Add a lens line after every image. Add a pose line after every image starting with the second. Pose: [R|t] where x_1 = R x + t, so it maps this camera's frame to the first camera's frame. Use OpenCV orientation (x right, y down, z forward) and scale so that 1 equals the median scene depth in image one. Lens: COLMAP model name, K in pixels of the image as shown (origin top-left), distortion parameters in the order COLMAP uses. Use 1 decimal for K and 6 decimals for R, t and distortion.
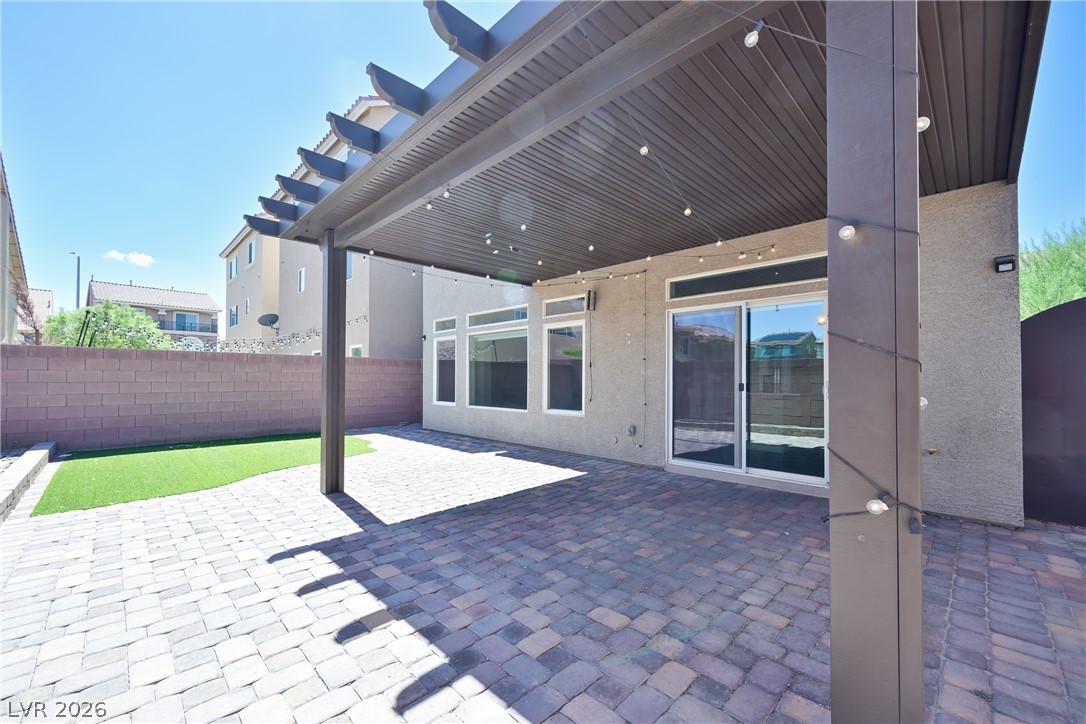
lens RADIAL K [[439.3, 0, 532.4], [0, 439.3, 351.1], [0, 0, 1]] dist [0.000493, 0.000085]
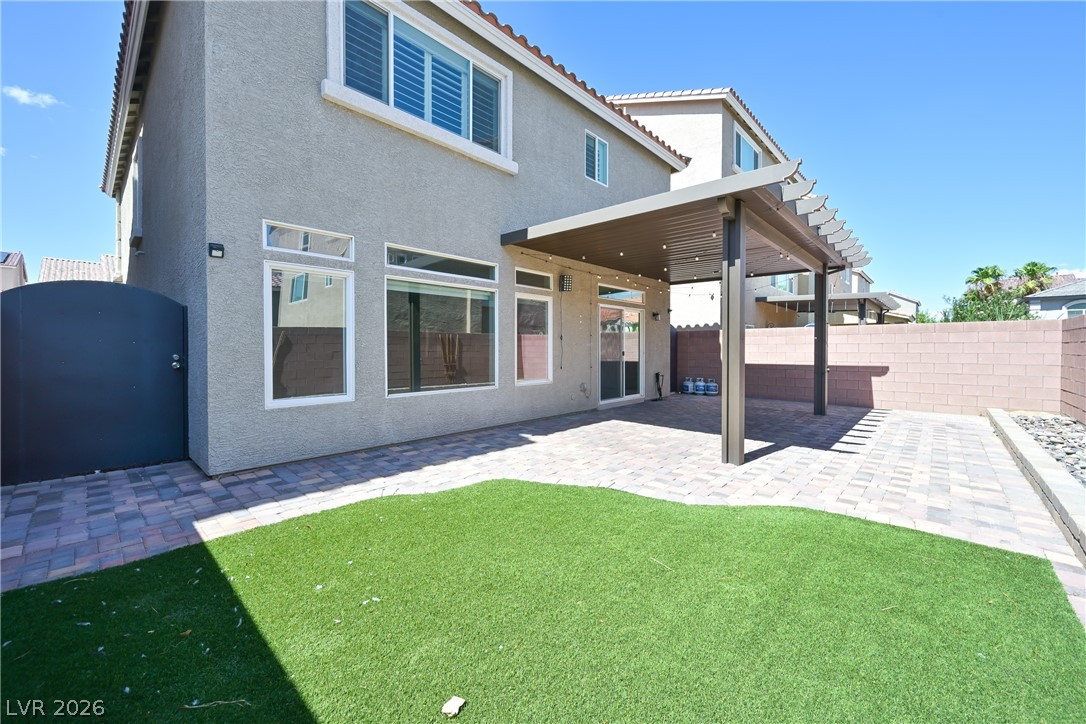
lens RADIAL K [[436.9, 0, 549.3], [0, 436.9, 357.3], [0, 0, 1]] dist [-0.000788, 0.000094]
pose [[-0.061663, -0.020623, 0.997884, -1.932088], [-0.065818, 0.997694, 0.016552, 0.124022], [-0.995925, -0.064658, -0.062879, 2.056164]]
